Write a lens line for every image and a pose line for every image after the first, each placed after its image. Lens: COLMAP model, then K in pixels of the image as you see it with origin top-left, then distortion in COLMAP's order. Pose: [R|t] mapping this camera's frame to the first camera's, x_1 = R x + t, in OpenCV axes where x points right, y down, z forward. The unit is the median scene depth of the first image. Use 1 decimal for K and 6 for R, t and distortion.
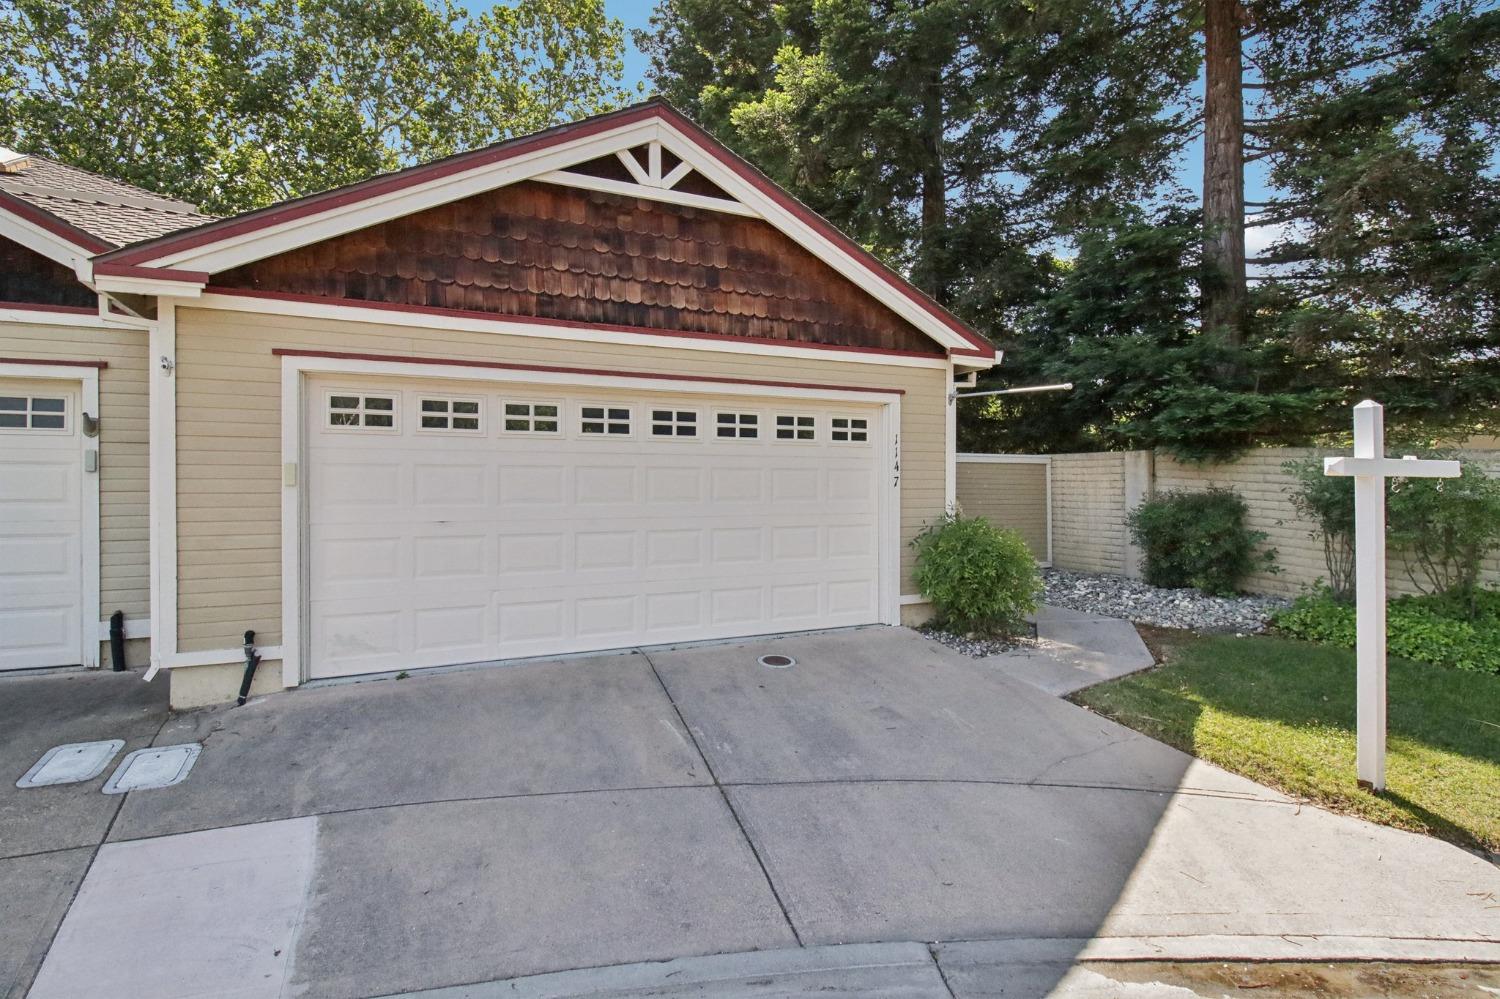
lens RADIAL K [[765.1, 0, 754.1], [0, 765.1, 469.8], [0, 0, 1]] dist [0.002337, -0.008480]
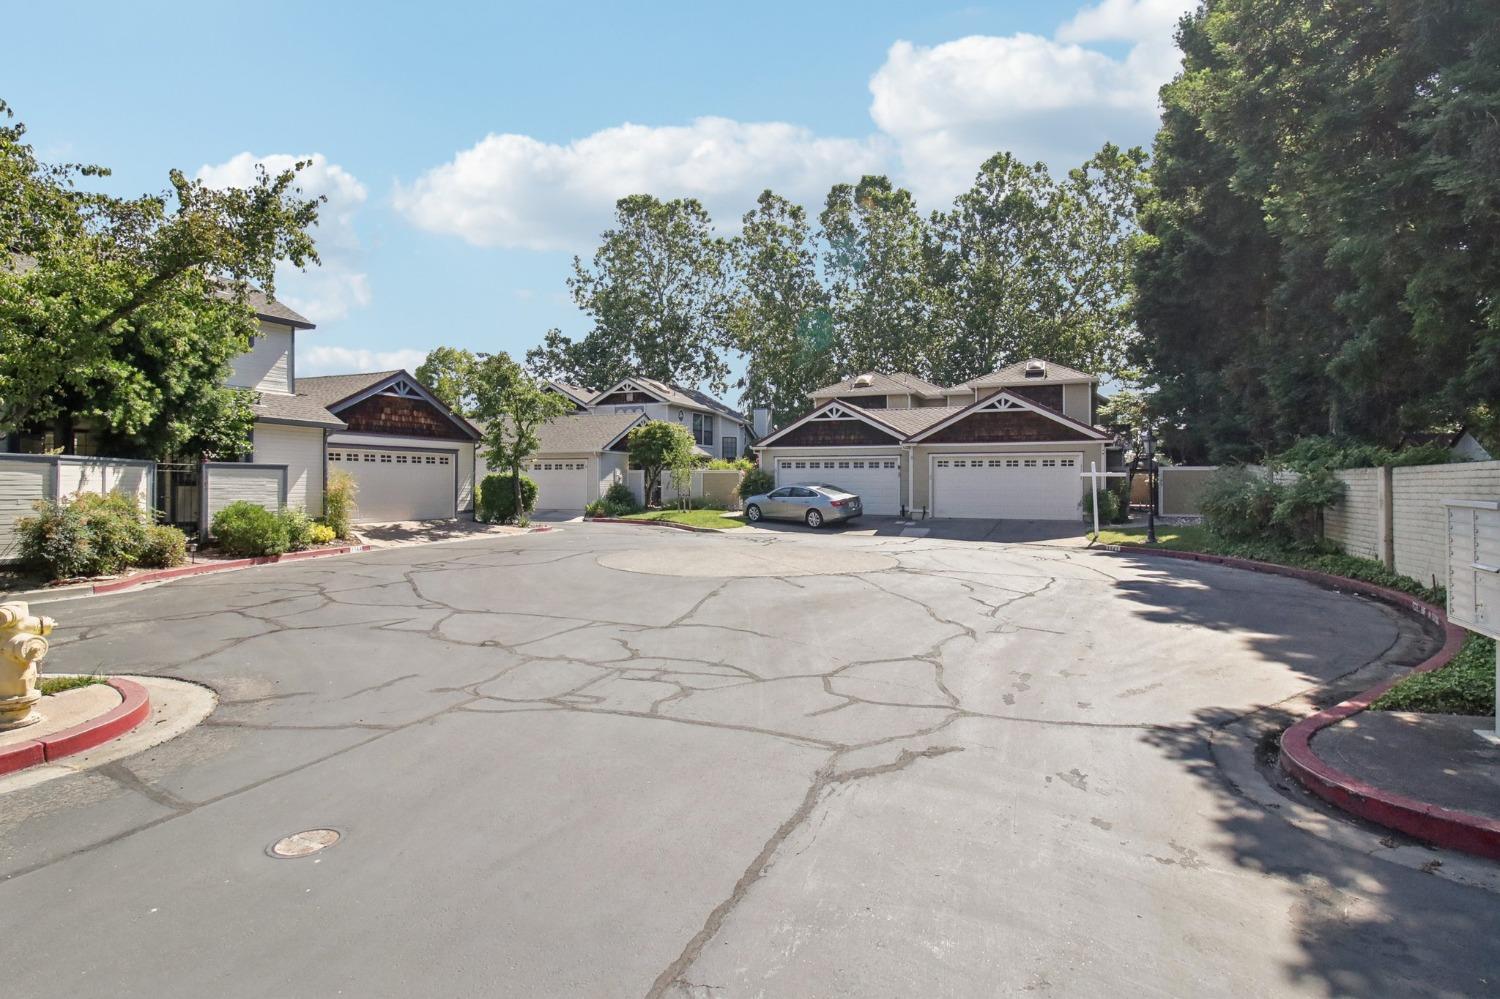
lens RADIAL K [[762.9, 0, 758.9], [0, 762.9, 466.5], [0, 0, 1]] dist [0.026024, -0.009545]
pose [[0.665093, -0.016332, -0.746582, 2.167455], [0.012796, 0.999863, -0.010474, -0.019979], [0.746651, -0.002587, 0.665211, -2.888055]]
